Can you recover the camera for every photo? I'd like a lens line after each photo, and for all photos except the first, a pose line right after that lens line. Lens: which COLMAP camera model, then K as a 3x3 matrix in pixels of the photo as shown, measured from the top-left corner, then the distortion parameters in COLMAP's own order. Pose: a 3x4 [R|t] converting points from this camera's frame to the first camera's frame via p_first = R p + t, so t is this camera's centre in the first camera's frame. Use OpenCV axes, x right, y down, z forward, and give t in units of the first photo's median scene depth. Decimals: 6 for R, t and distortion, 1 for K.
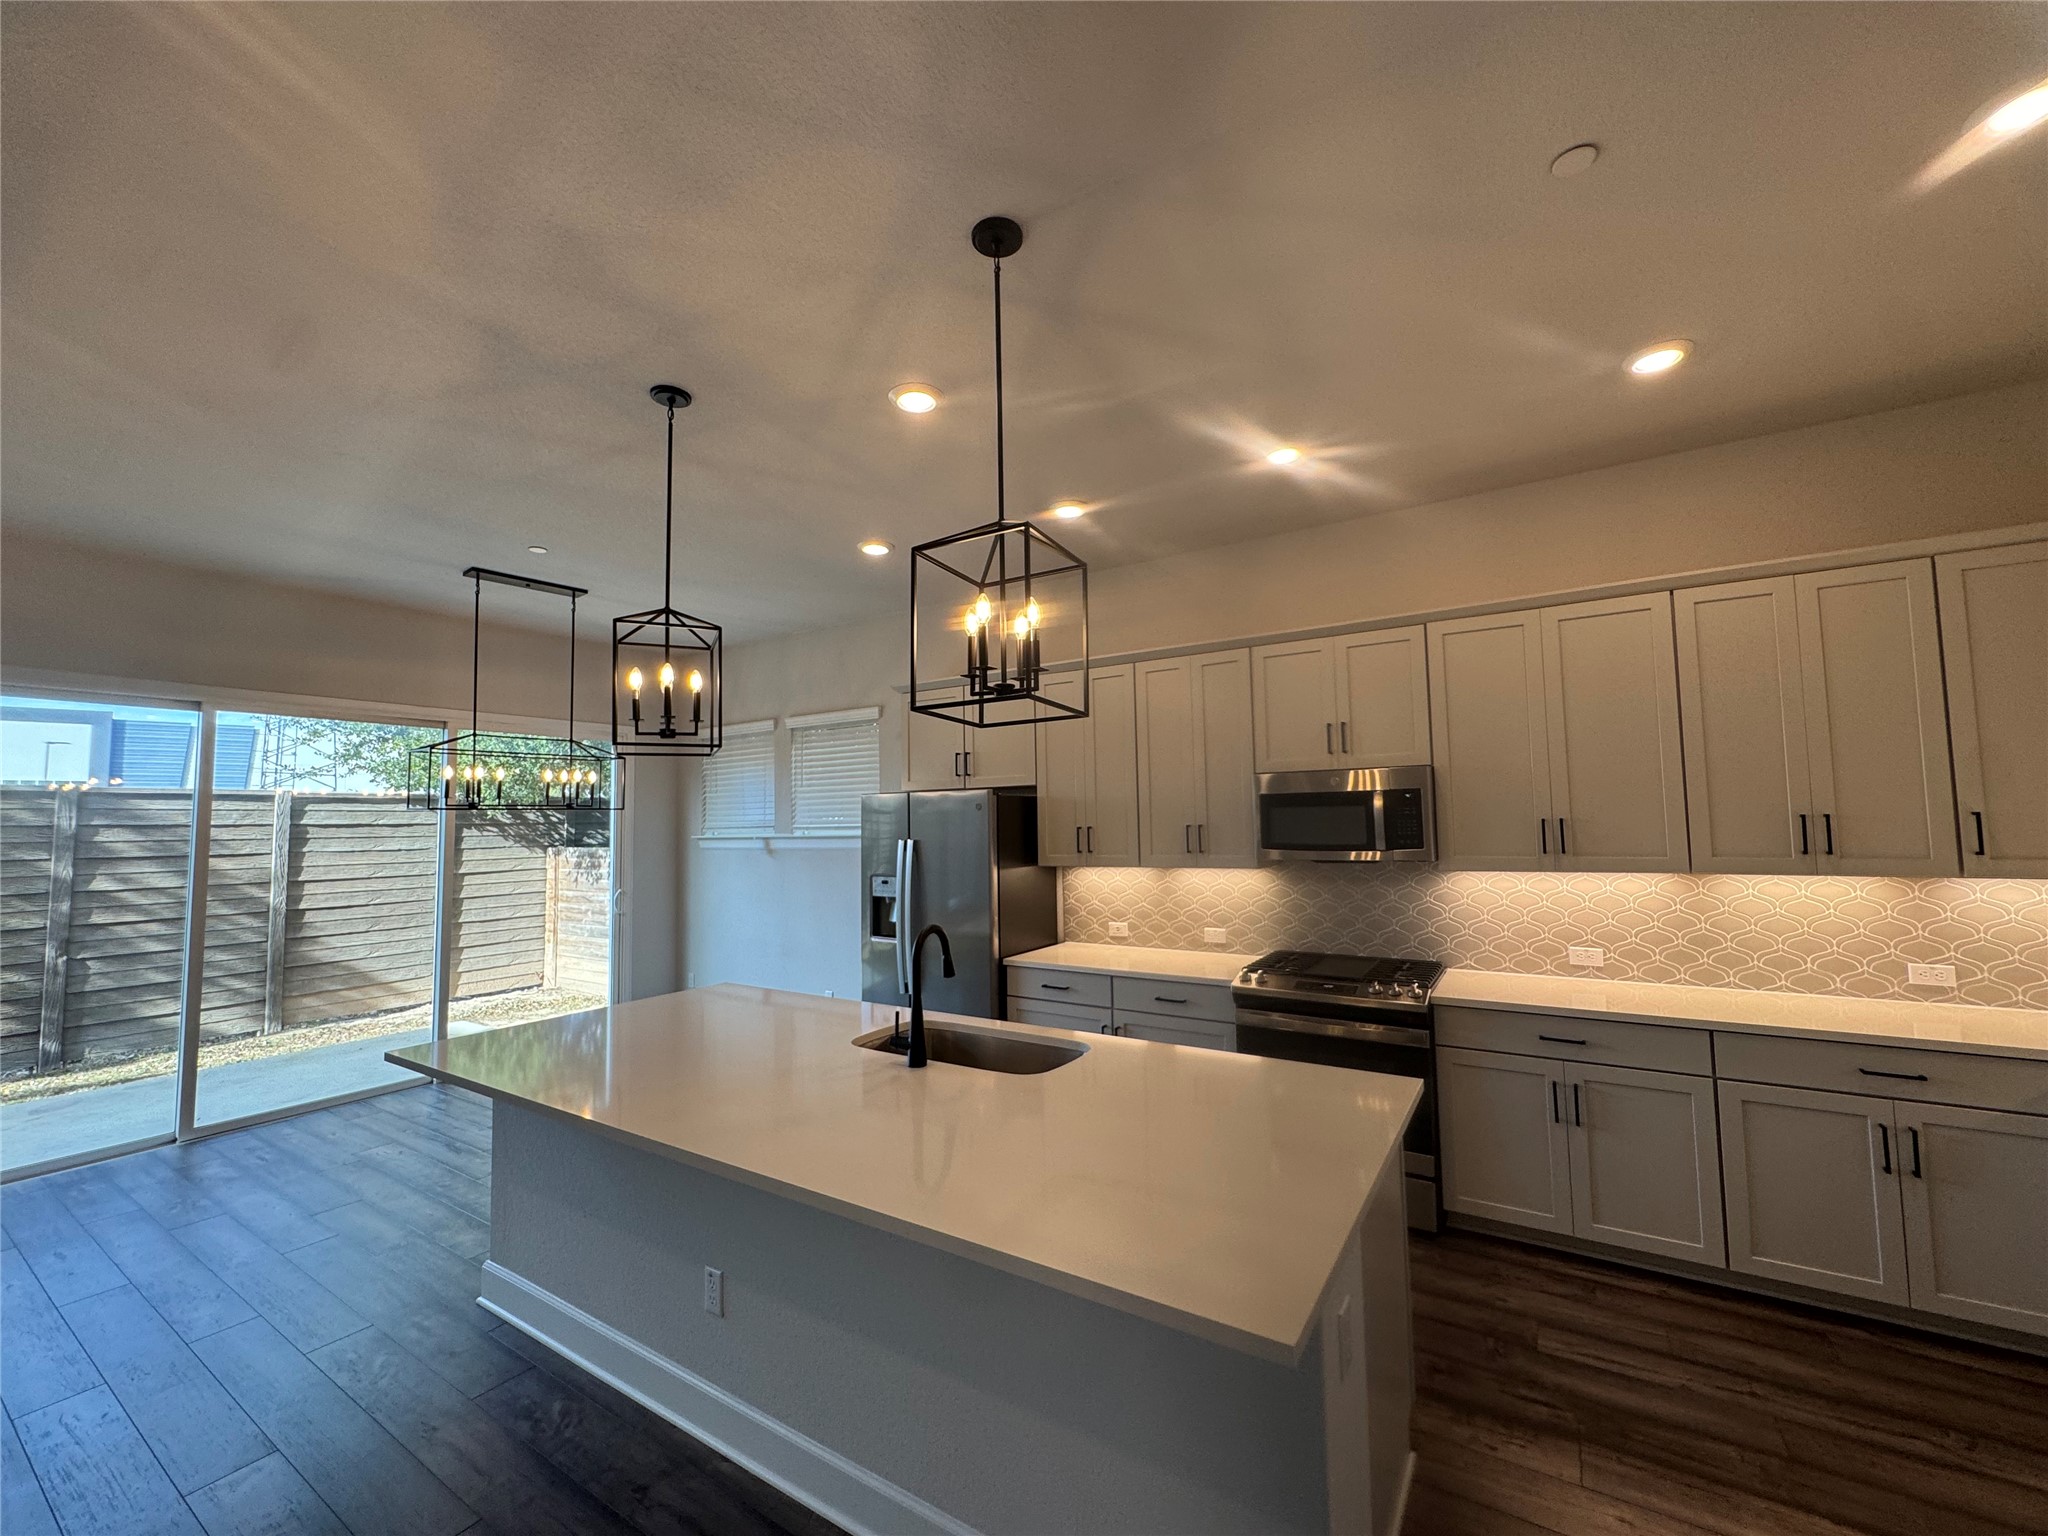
lens RADIAL K [[824.4, 0, 1021.5], [0, 824.4, 763.7], [0, 0, 1]] dist [-0.003824, 0.000555]
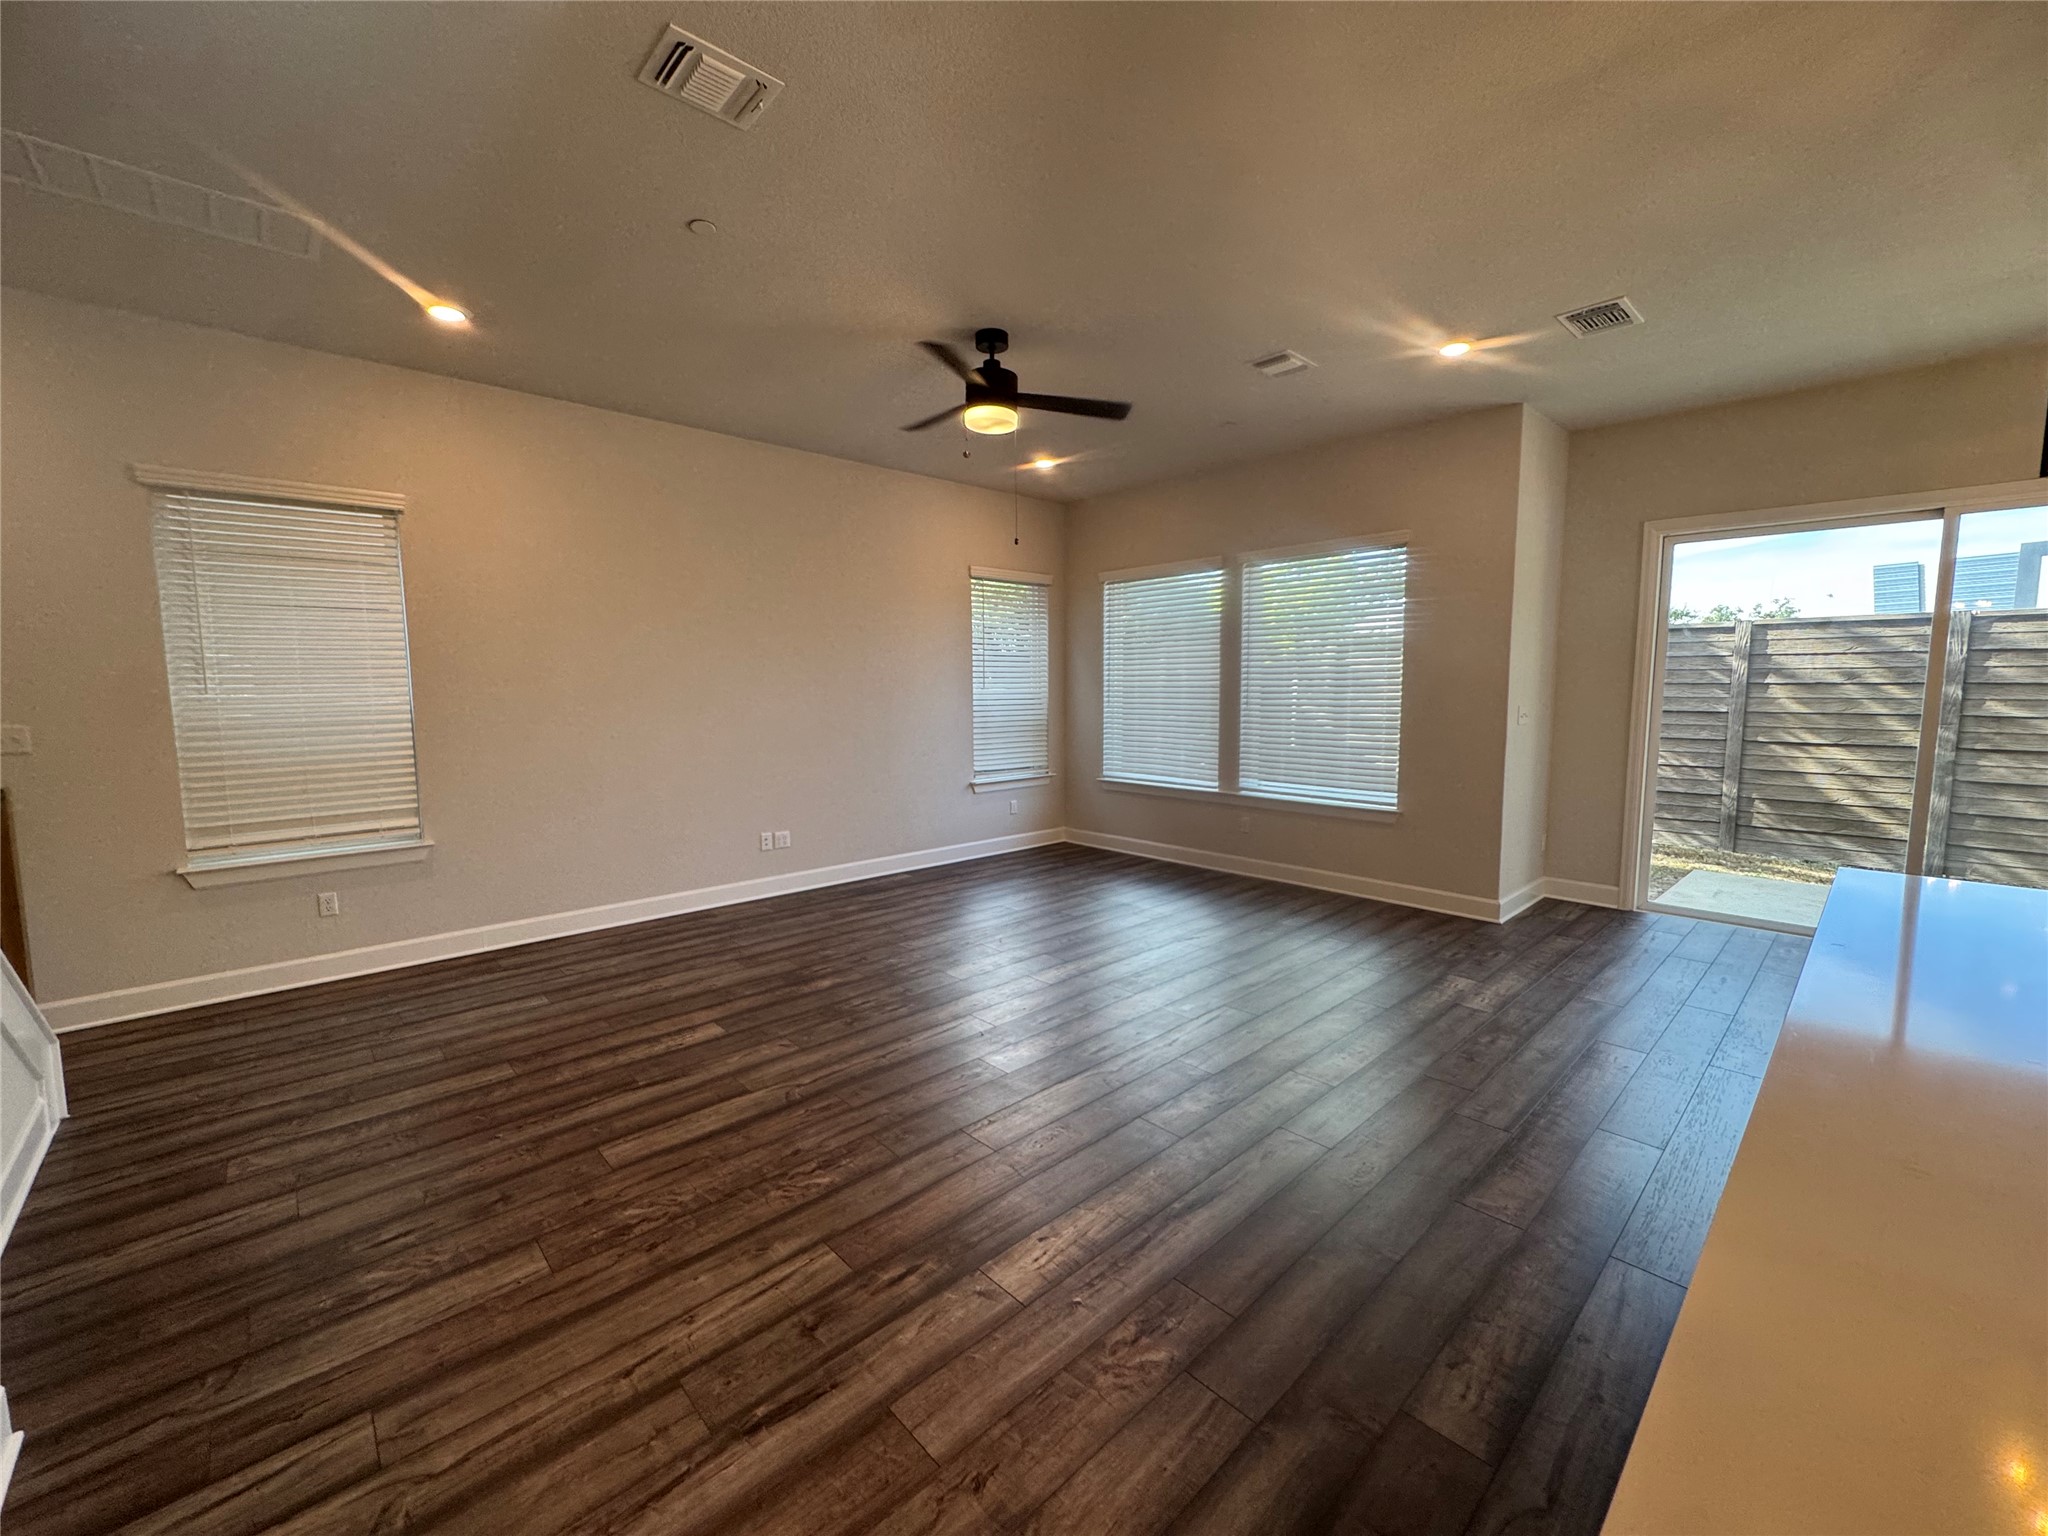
lens RADIAL K [[824.4, 0, 1015.7], [0, 824.4, 773.8], [0, 0, 1]] dist [-0.003824, 0.000555]
pose [[-0.243292, 0.123545, -0.962053, 0.194092], [0.082303, 0.990907, 0.106437, 0.035866], [0.966455, -0.053285, -0.251248, 0.184017]]
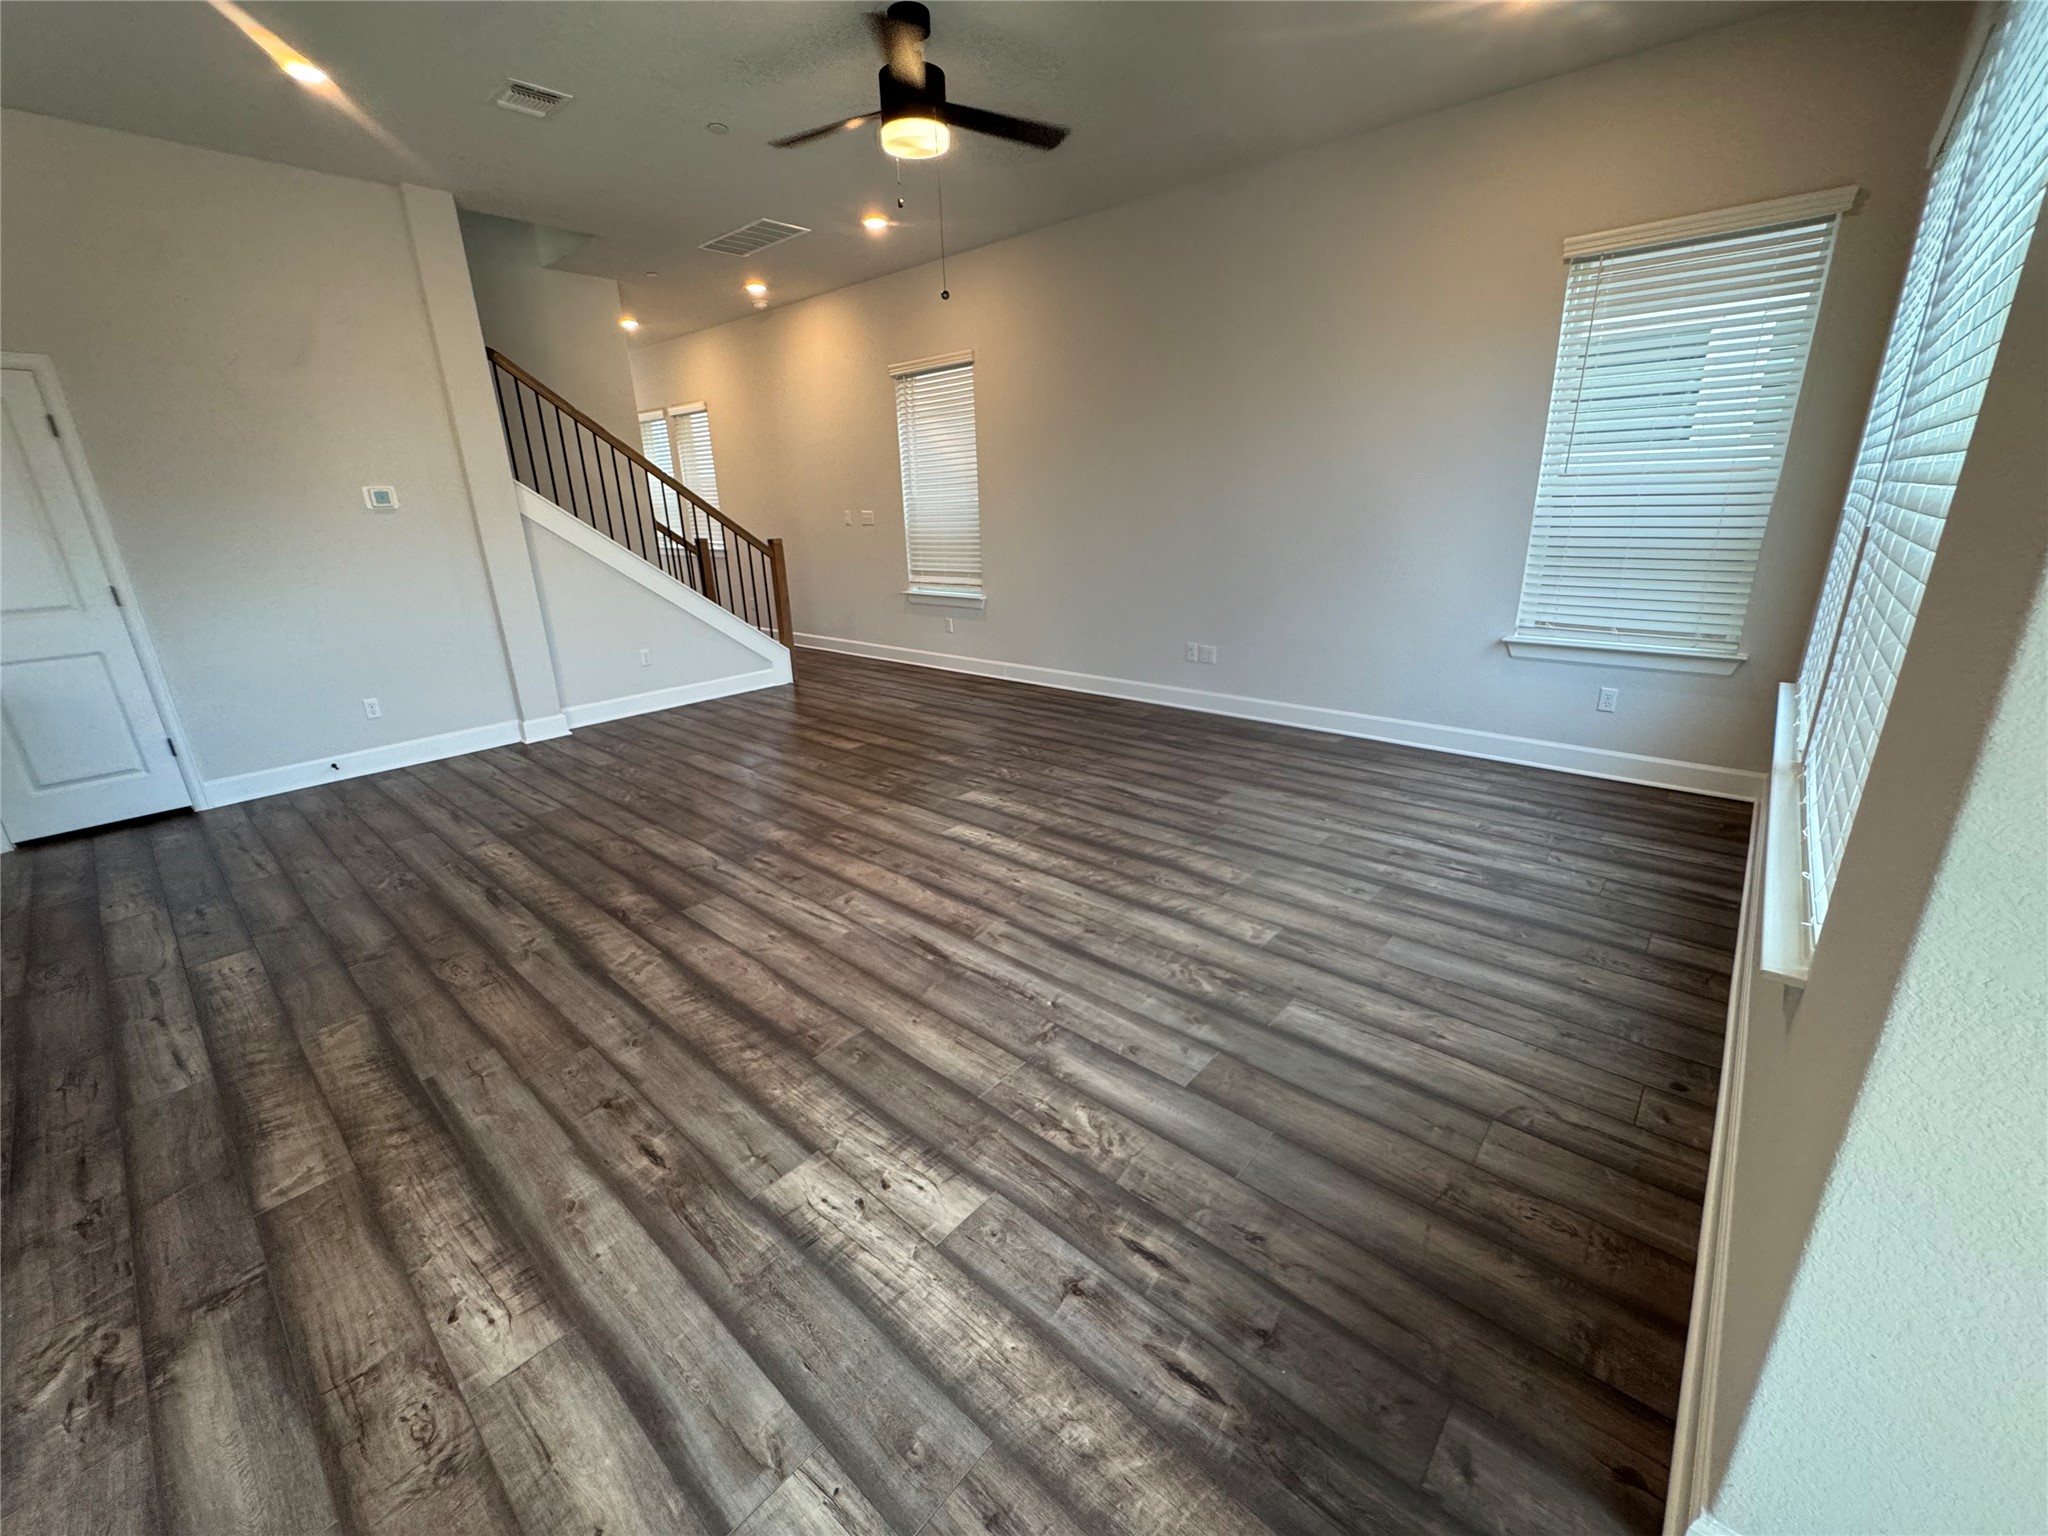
lens RADIAL K [[824.4, 0, 1019.6], [0, 824.4, 764.9], [0, 0, 1]] dist [-0.003824, 0.000555]
pose [[-0.987807, -0.003072, 0.155655, -0.811582], [0.034439, 0.970725, 0.237710, 0.103466], [-0.151829, 0.240173, -0.958783, 0.707858]]
